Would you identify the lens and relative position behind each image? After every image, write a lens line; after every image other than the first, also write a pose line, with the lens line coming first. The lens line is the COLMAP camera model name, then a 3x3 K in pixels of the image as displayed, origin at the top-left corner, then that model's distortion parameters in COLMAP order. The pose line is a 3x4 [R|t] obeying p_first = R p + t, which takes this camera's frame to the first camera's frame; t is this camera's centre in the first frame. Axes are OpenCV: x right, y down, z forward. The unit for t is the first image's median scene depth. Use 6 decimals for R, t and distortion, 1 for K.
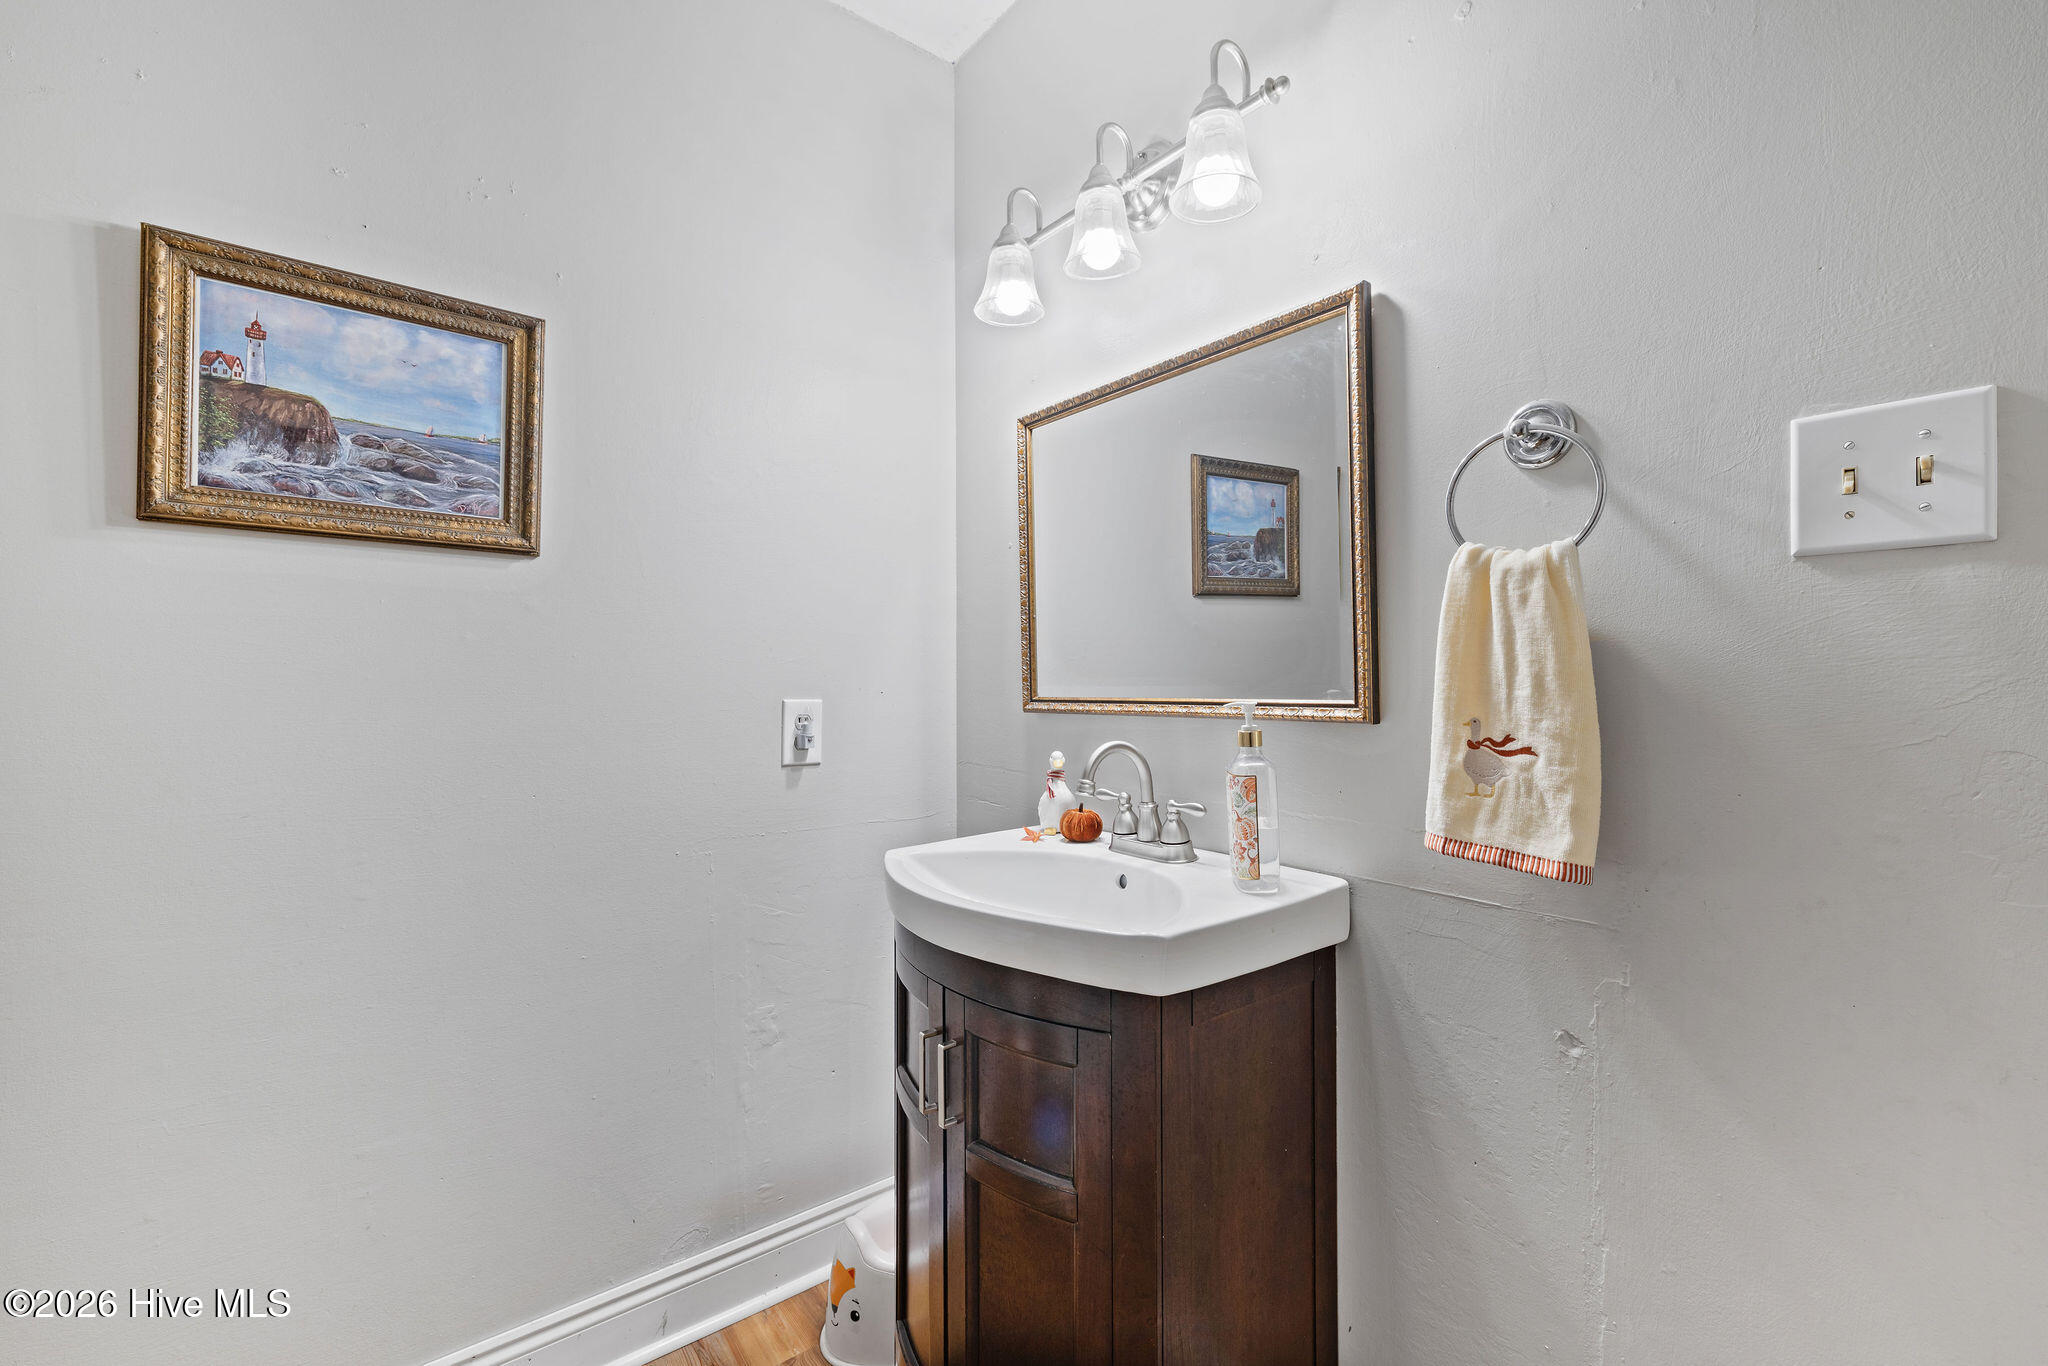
lens RADIAL K [[887.2, 0, 1026.1], [0, 887.2, 673.9], [0, 0, 1]] dist [0.000338, -0.000129]
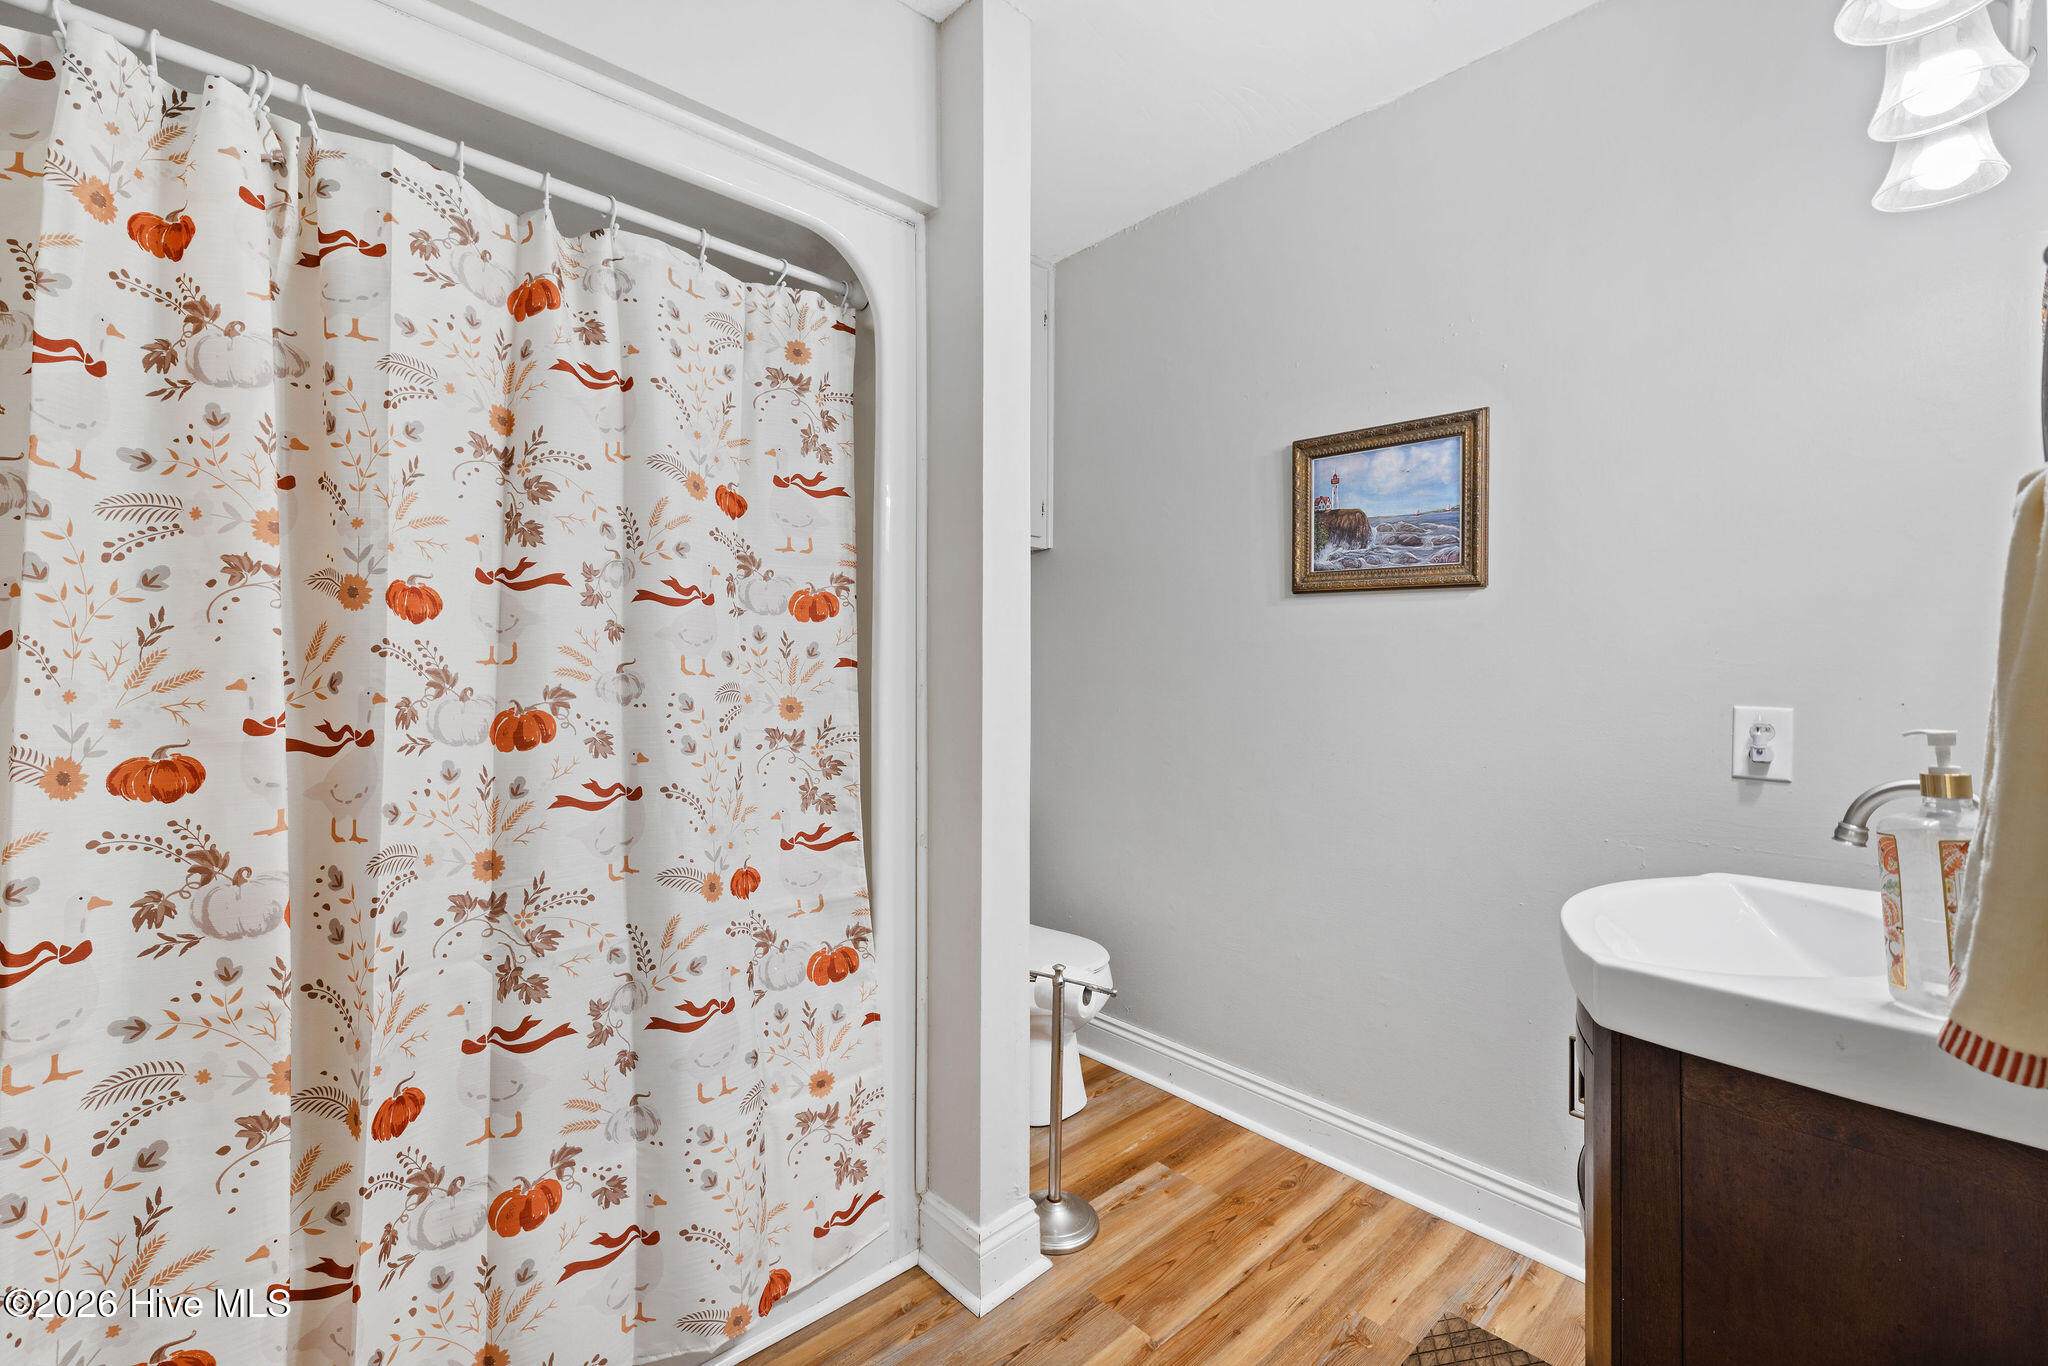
lens RADIAL K [[887.2, 0, 1025.5], [0, 887.2, 672.6], [0, 0, 1]] dist [0.000338, -0.000129]
pose [[0.064464, 0.005732, -0.997904, 0.799113], [-0.011214, 0.999925, 0.005019, -0.003366], [0.997857, 0.010867, 0.064523, 0.255980]]
